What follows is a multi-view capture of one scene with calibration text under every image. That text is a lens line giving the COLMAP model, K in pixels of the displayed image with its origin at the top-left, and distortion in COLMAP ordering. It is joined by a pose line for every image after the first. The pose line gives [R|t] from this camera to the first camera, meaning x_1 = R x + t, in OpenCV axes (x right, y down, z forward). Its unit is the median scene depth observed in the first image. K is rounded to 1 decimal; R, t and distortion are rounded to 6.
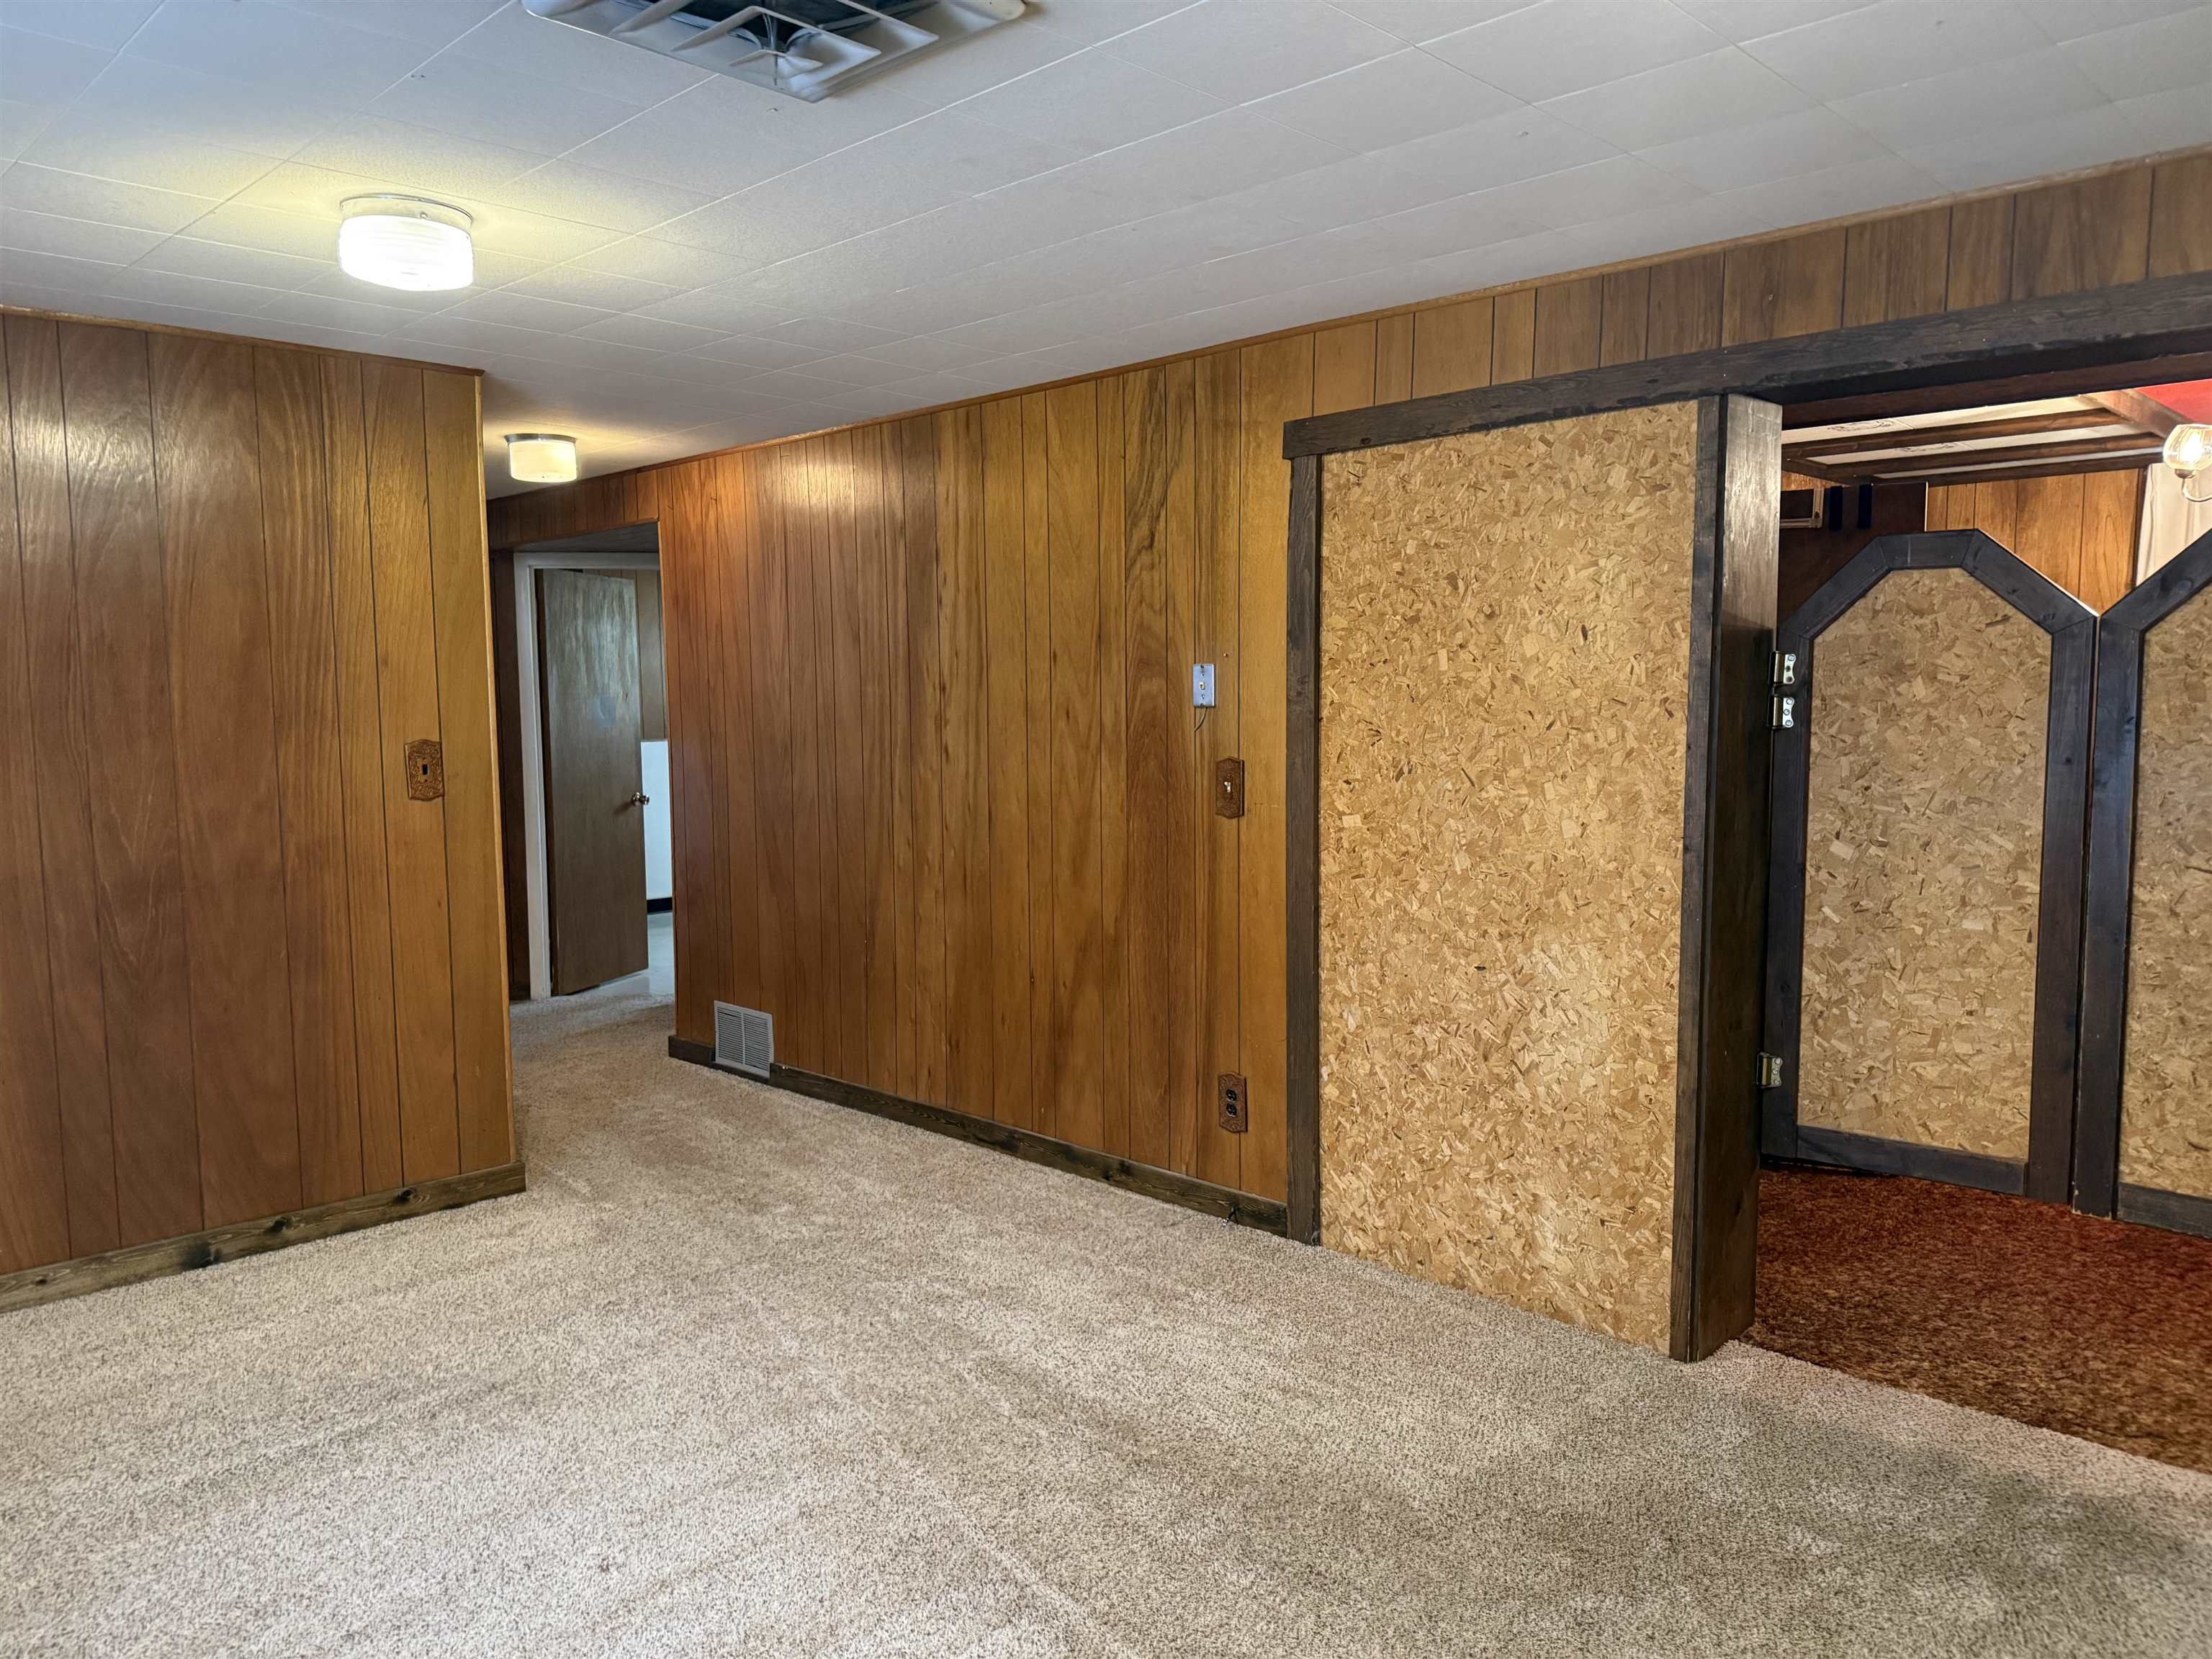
lens RADIAL K [[1592.2, 0, 1106.0], [0, 1592.2, 829.5], [0, 0, 1]] dist [0.000127, 0.002104]
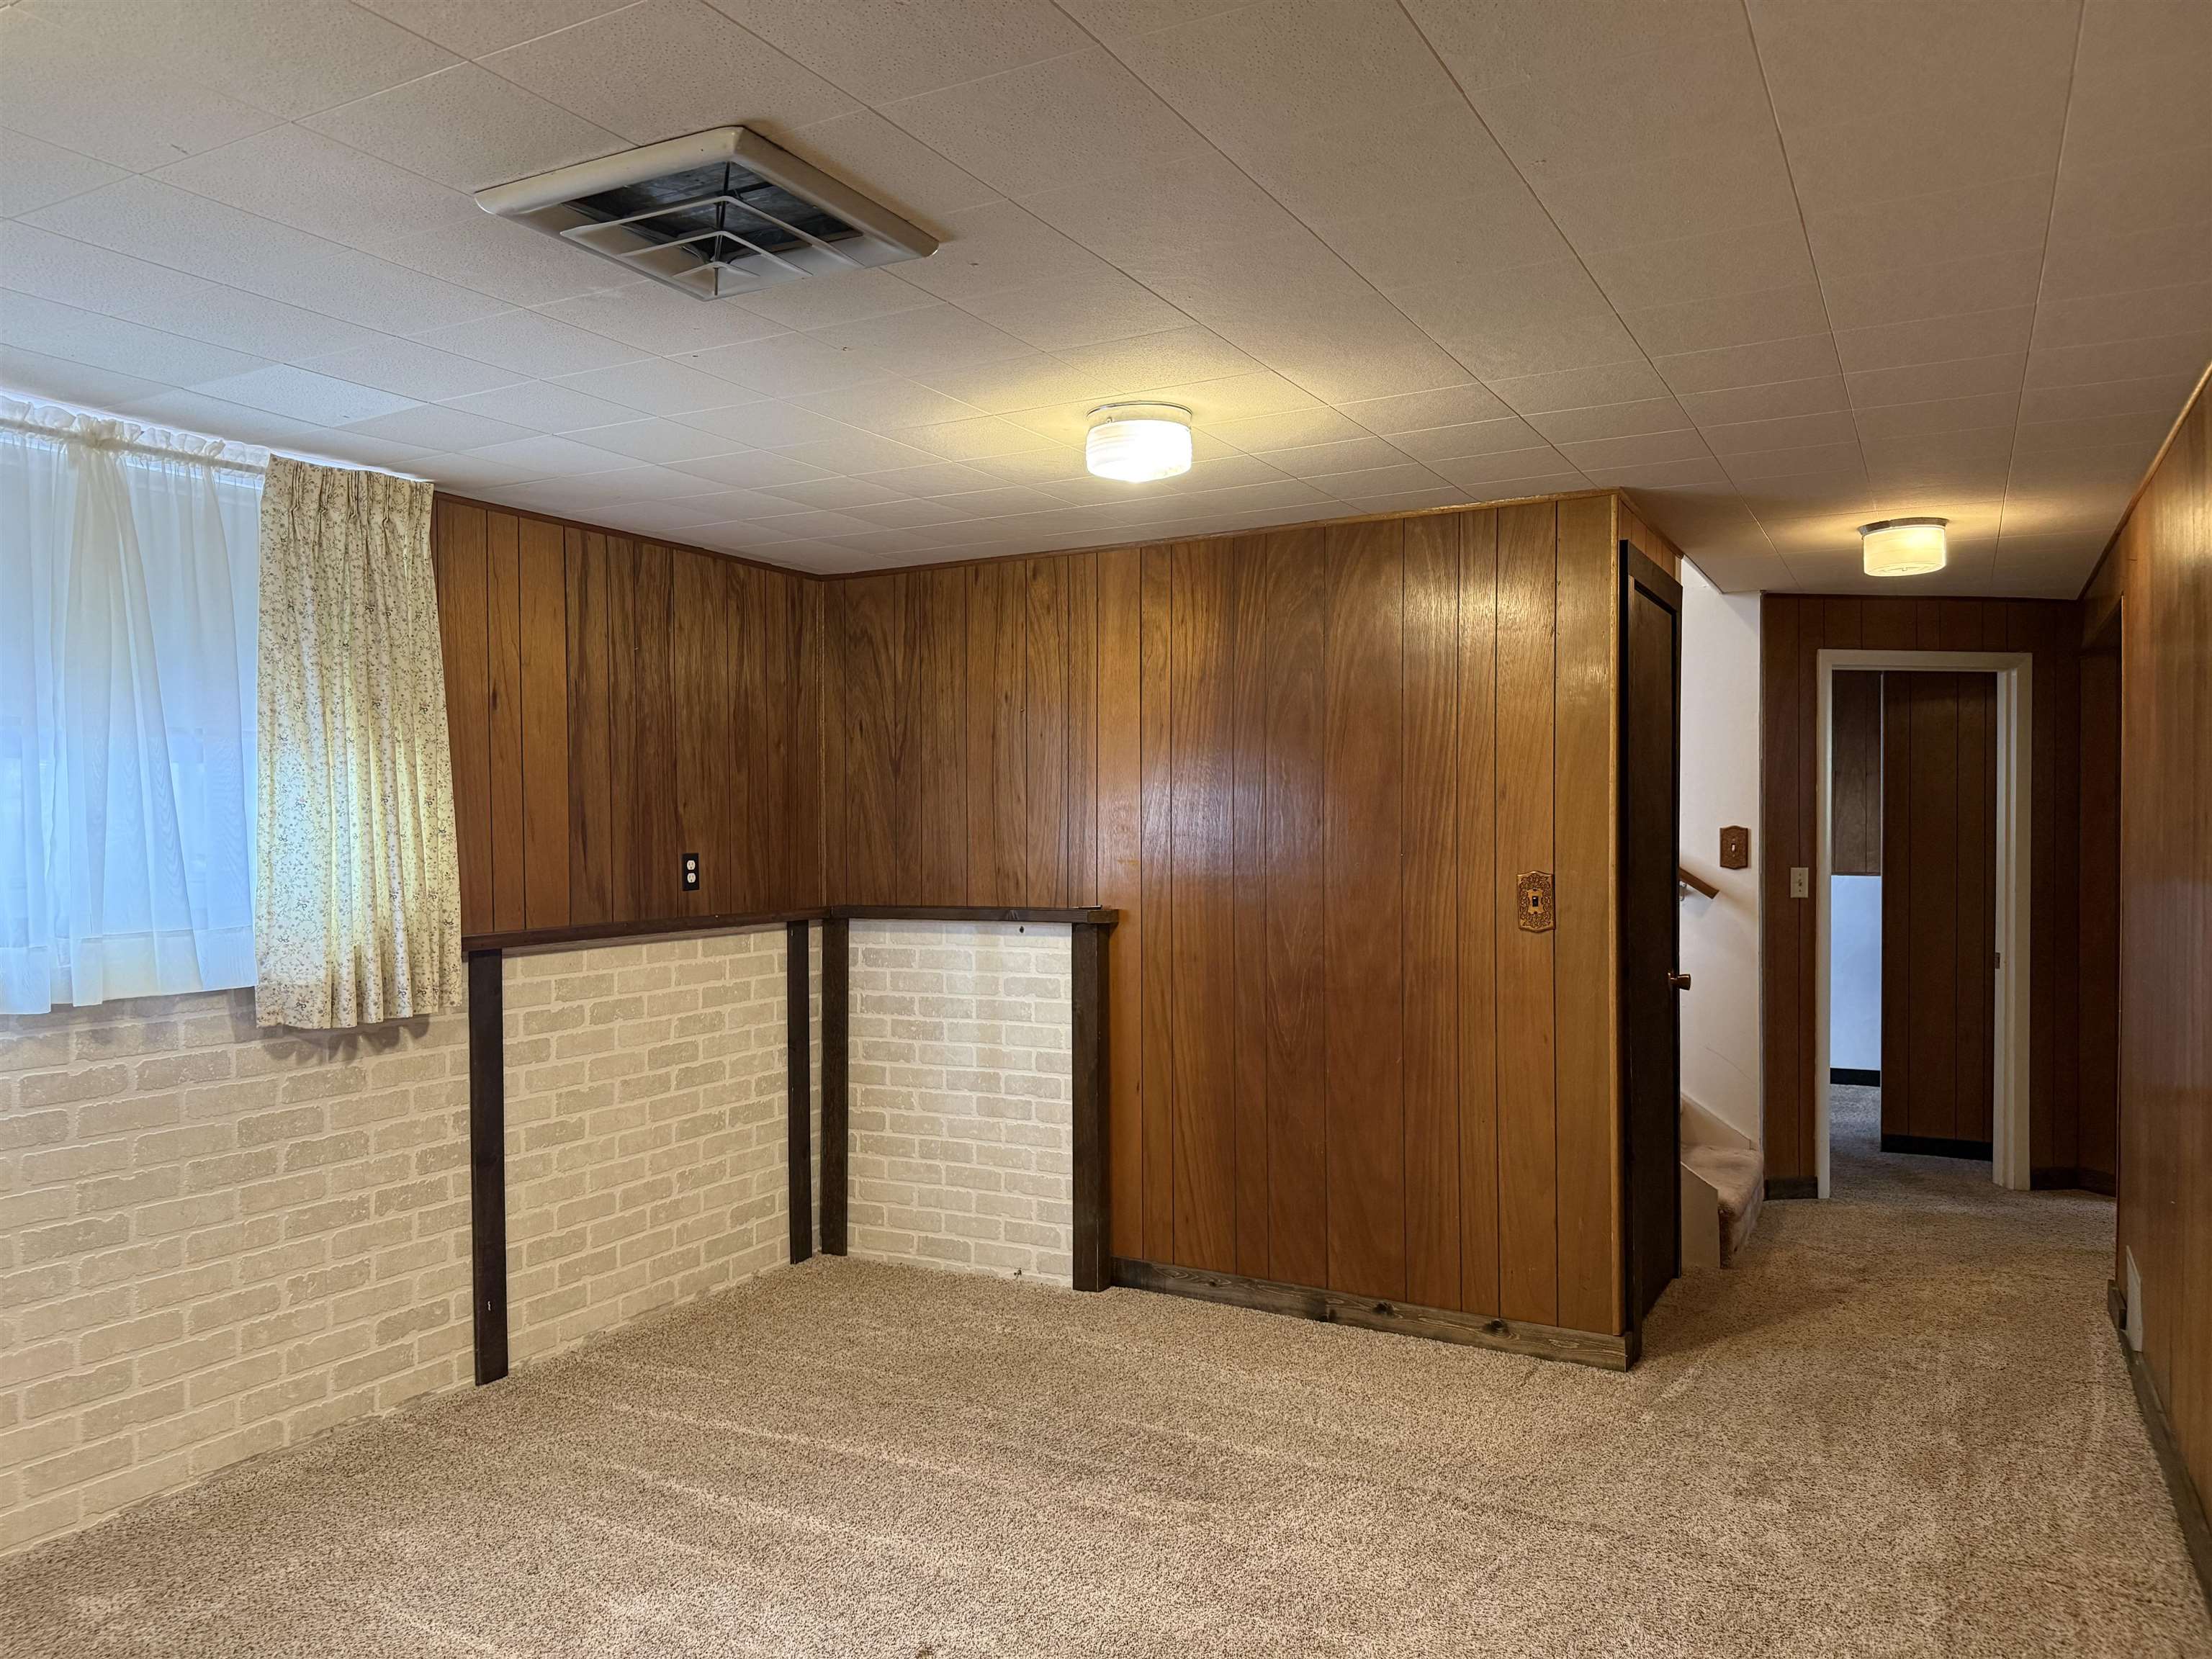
lens RADIAL K [[1569.2, 0, 1109.9], [0, 1569.2, 837.8], [0, 0, 1]] dist [0.113264, -0.117161]
pose [[0.278835, 0.019776, -0.960135, 0.466327], [-0.080419, 0.996757, -0.002825, -0.055445], [0.956966, 0.078001, 0.279521, 0.485666]]
